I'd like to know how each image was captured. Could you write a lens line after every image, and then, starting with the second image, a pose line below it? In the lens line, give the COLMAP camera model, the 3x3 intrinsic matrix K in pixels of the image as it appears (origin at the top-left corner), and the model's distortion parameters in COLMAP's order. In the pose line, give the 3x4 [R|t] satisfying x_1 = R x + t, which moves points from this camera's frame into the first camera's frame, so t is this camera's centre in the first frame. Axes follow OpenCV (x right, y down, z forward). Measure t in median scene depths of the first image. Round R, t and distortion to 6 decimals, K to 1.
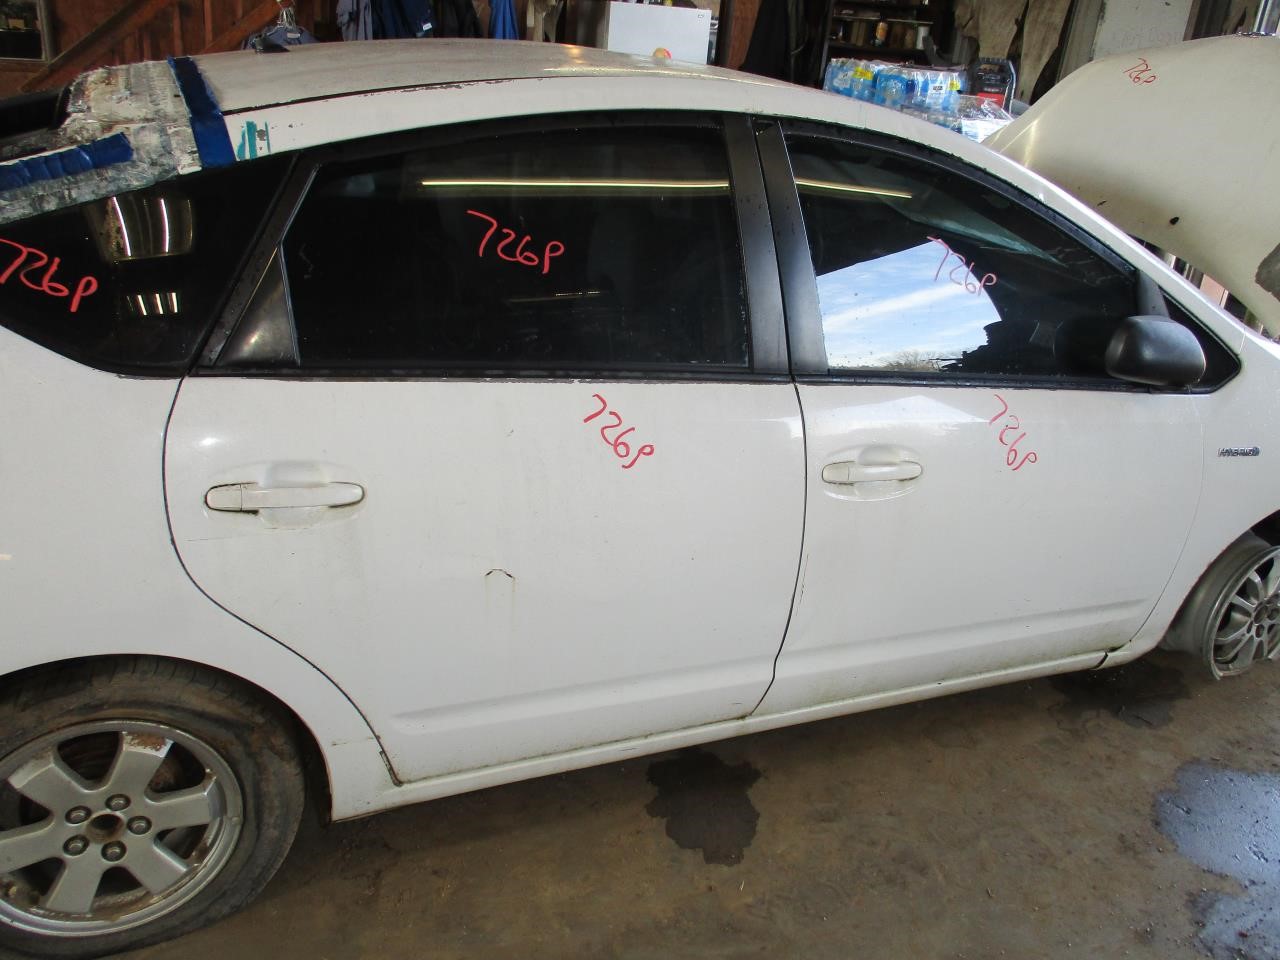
lens RADIAL K [[1130.1, 0, 659.2], [0, 1130.1, 474.5], [0, 0, 1]] dist [-0.028213, 0.073123]
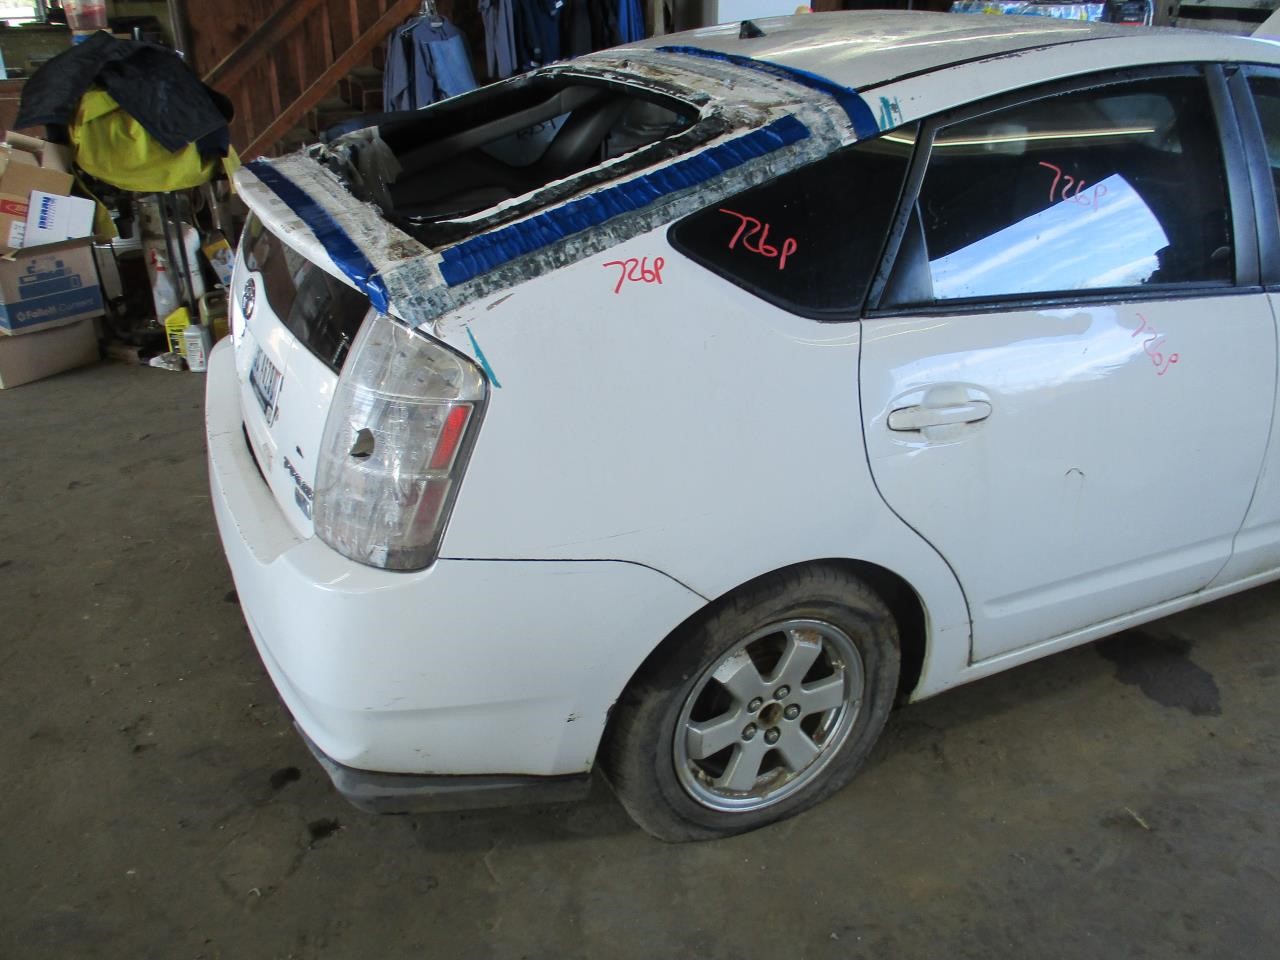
lens RADIAL K [[1136.5, 0, 640.0], [0, 1136.5, 480.0], [0, 0, 1]] dist [-0.008602, 0.089902]
pose [[0.995086, -0.083601, 0.053060, -0.661154], [0.082115, 0.996183, 0.029596, 0.024250], [-0.055331, -0.025094, 0.998153, -0.158669]]
